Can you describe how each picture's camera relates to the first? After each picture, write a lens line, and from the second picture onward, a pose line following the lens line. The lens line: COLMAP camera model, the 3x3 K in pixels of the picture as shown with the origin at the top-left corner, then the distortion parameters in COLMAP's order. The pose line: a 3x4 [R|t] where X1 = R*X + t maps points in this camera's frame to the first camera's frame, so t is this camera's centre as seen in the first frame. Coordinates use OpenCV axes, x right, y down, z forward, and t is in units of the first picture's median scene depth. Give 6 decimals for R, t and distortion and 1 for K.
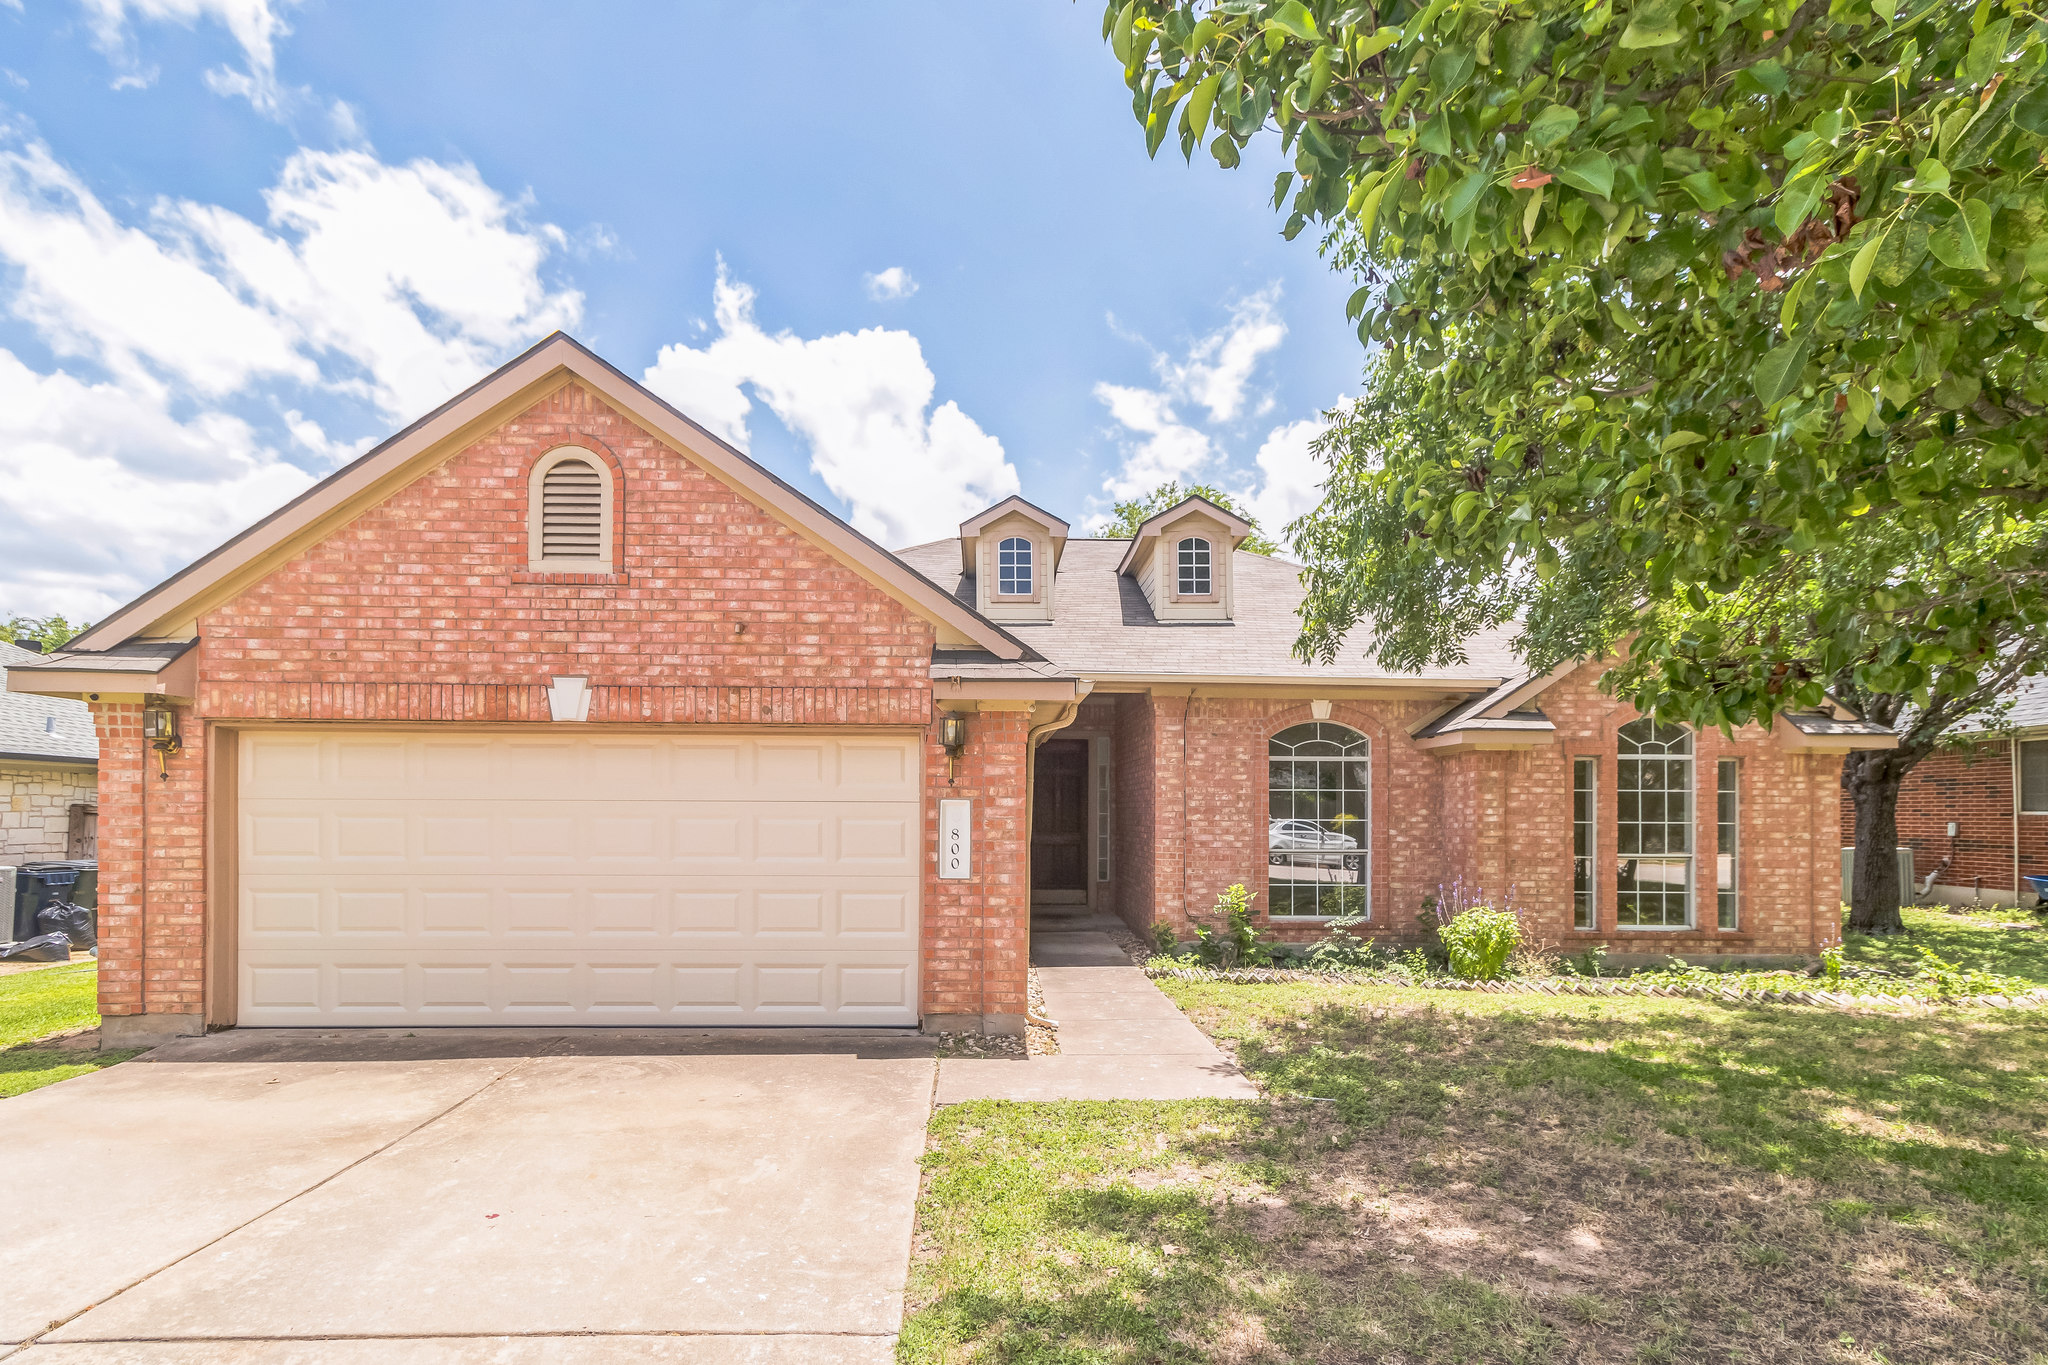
lens RADIAL K [[987.9, 0, 1025.6], [0, 987.9, 692.2], [0, 0, 1]] dist [0.001932, 0.000181]
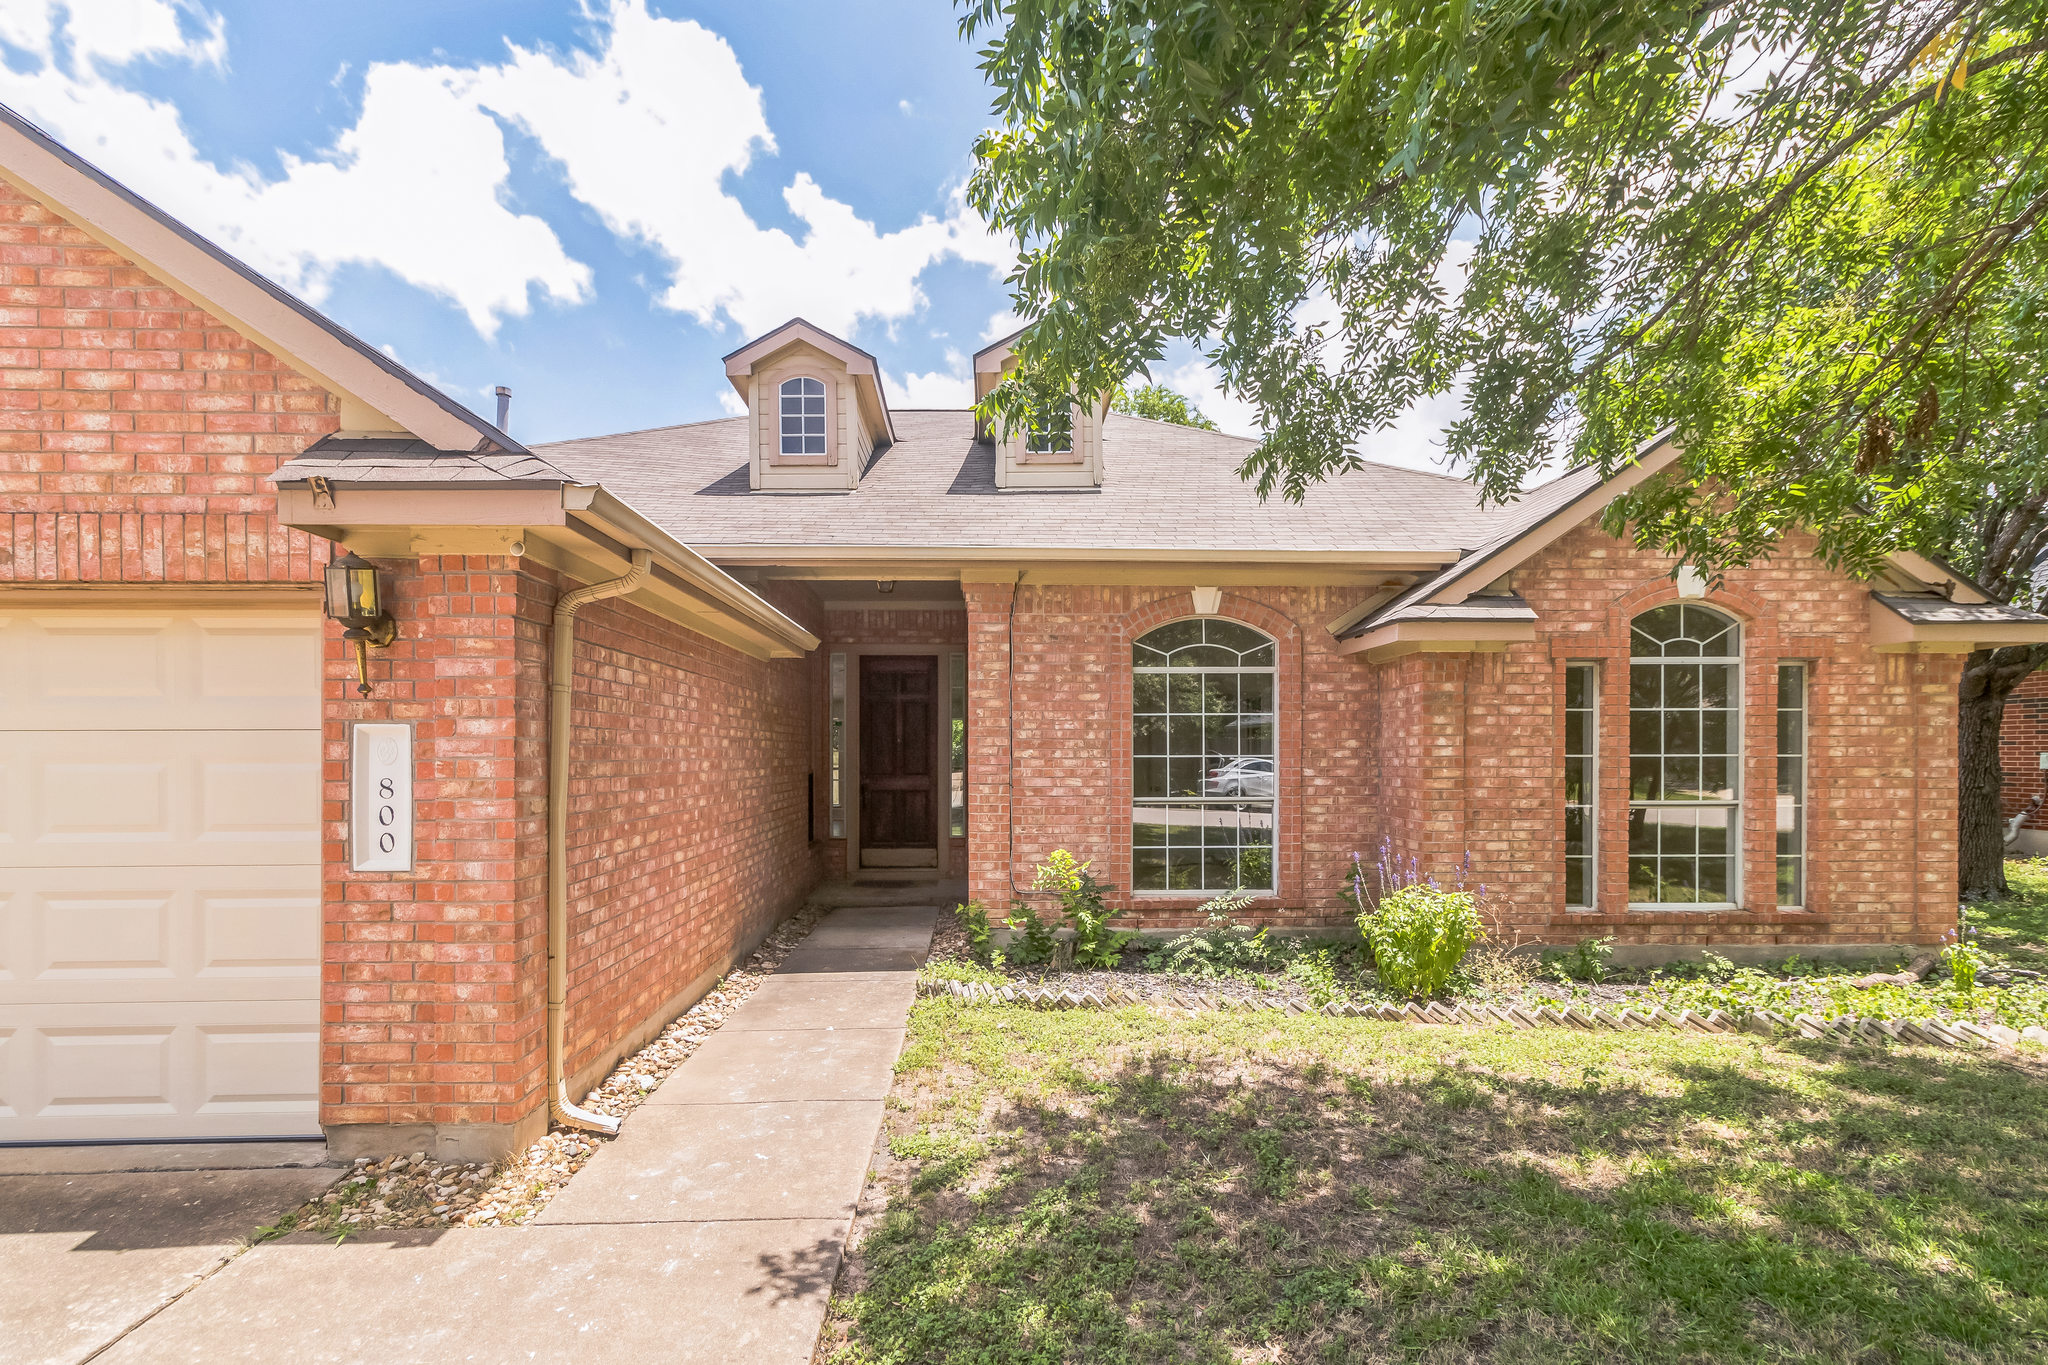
lens RADIAL K [[963.5, 0, 1022.0], [0, 963.5, 662.2], [0, 0, 1]] dist [0.004573, 0.001088]
pose [[0.999813, -0.011006, -0.015931, 0.193465], [0.011441, 0.999558, 0.027441, 0.044951], [0.015622, -0.027619, 0.999496, 0.334230]]
